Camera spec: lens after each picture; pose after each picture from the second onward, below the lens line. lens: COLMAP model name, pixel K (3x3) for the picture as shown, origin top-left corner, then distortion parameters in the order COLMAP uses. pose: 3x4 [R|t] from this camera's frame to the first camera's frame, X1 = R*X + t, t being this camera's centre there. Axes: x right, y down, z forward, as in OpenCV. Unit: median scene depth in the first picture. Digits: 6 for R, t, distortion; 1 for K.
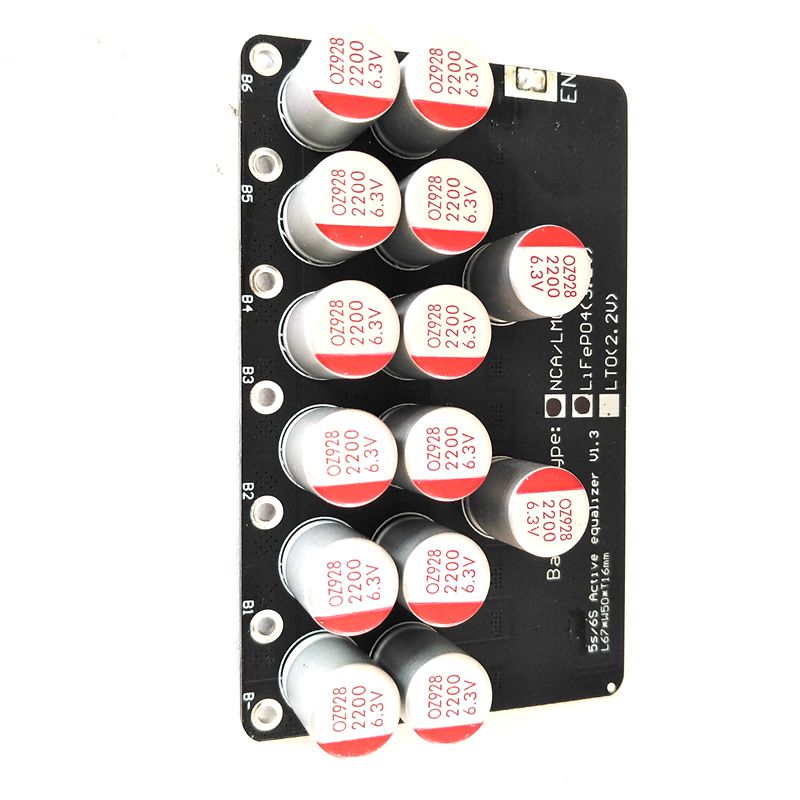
lens RADIAL K [[876.0, 0, 382.7], [0, 876.0, 393.3], [0, 0, 1]] dist [0.011852, 0.000000]
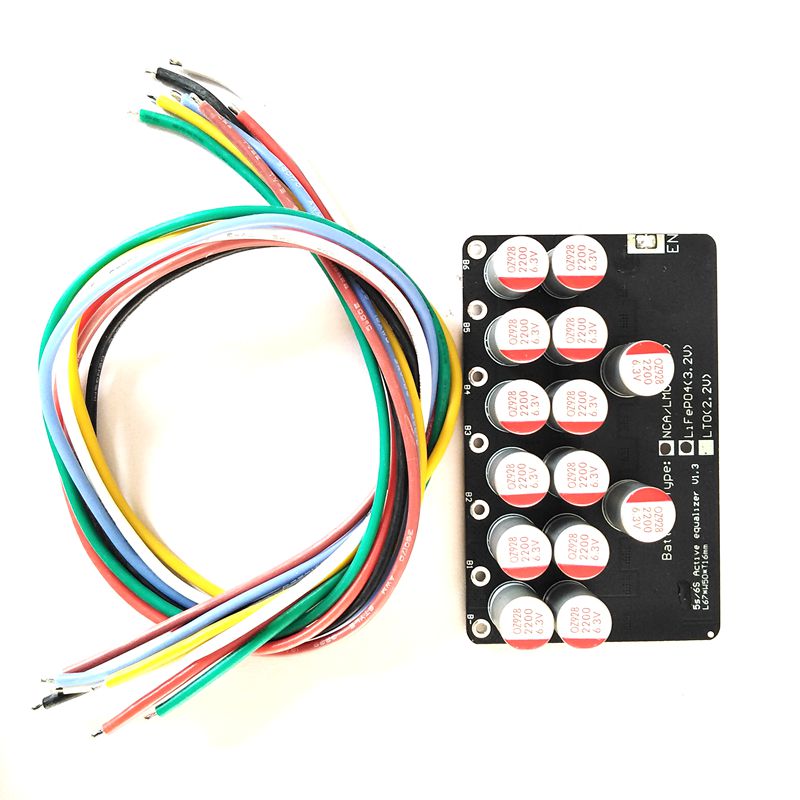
lens RADIAL K [[876.0, 0, 394.1], [0, 876.0, 394.6], [0, 0, 1]] dist [0.011852, 0.000000]
pose [[0.955413, -0.010529, -0.295085, 0.220066], [0.006113, 0.999855, -0.015884, -0.065595], [0.295210, 0.013372, 0.955339, -0.706715]]
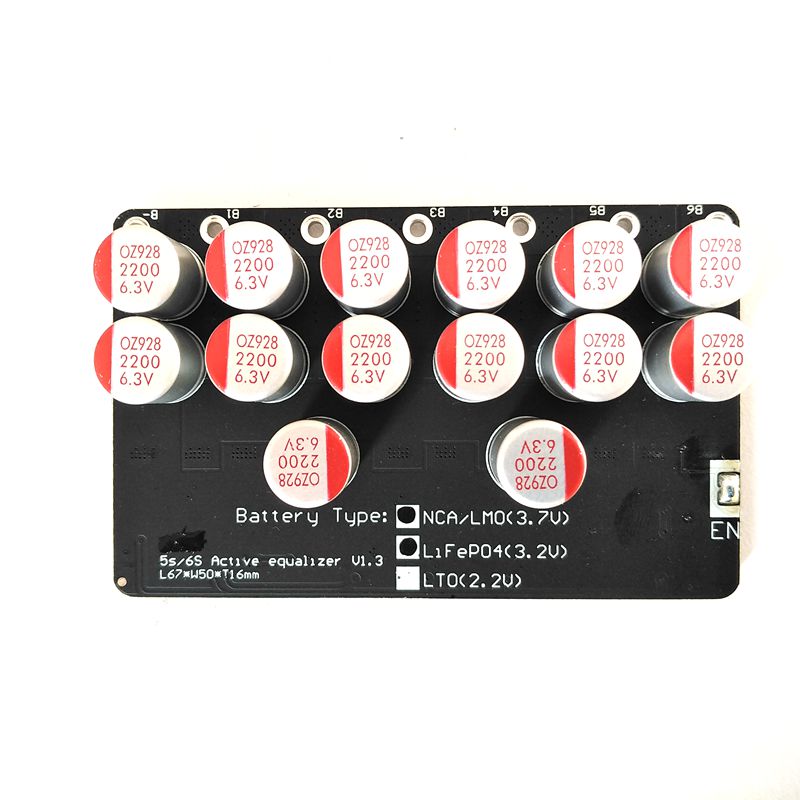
lens RADIAL K [[876.0, 0, 402.9], [0, 876.0, 406.1], [0, 0, 1]] dist [0.011852, 0.000000]
pose [[-0.004658, 0.948110, -0.317909, 0.446660], [-0.999979, -0.002996, 0.005719, 0.016738], [0.004470, 0.317929, 0.948104, 0.003334]]
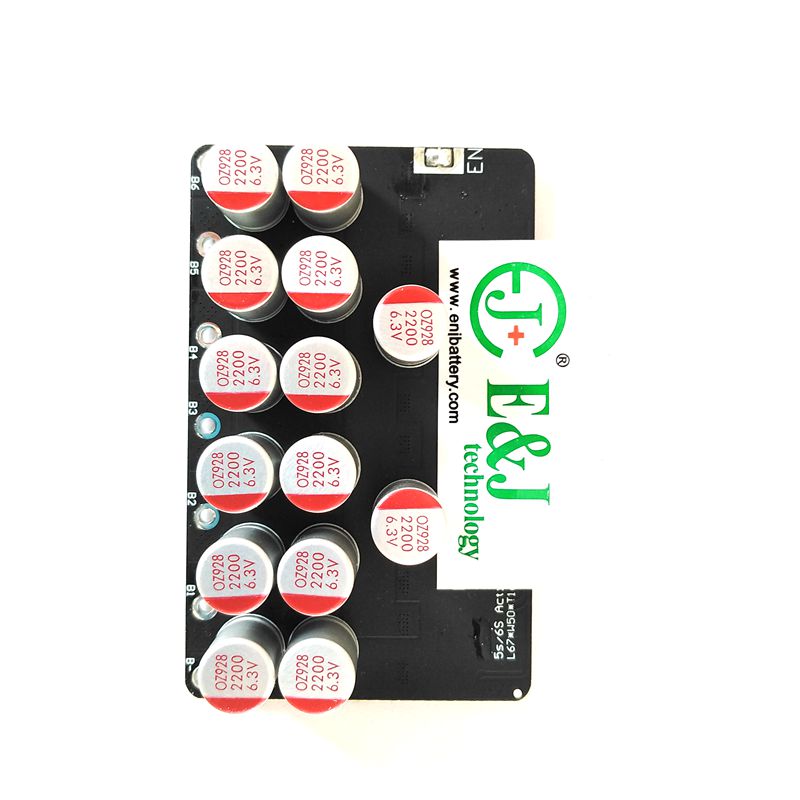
lens RADIAL K [[876.0, 0, 402.3], [0, 876.0, 395.2], [0, 0, 1]] dist [0.011852, 0.000000]
pose [[0.949275, 0.004536, -0.314413, 0.543468], [-0.014449, 0.999469, -0.029205, -0.006794], [0.314114, 0.032266, 0.948837, -0.124071]]
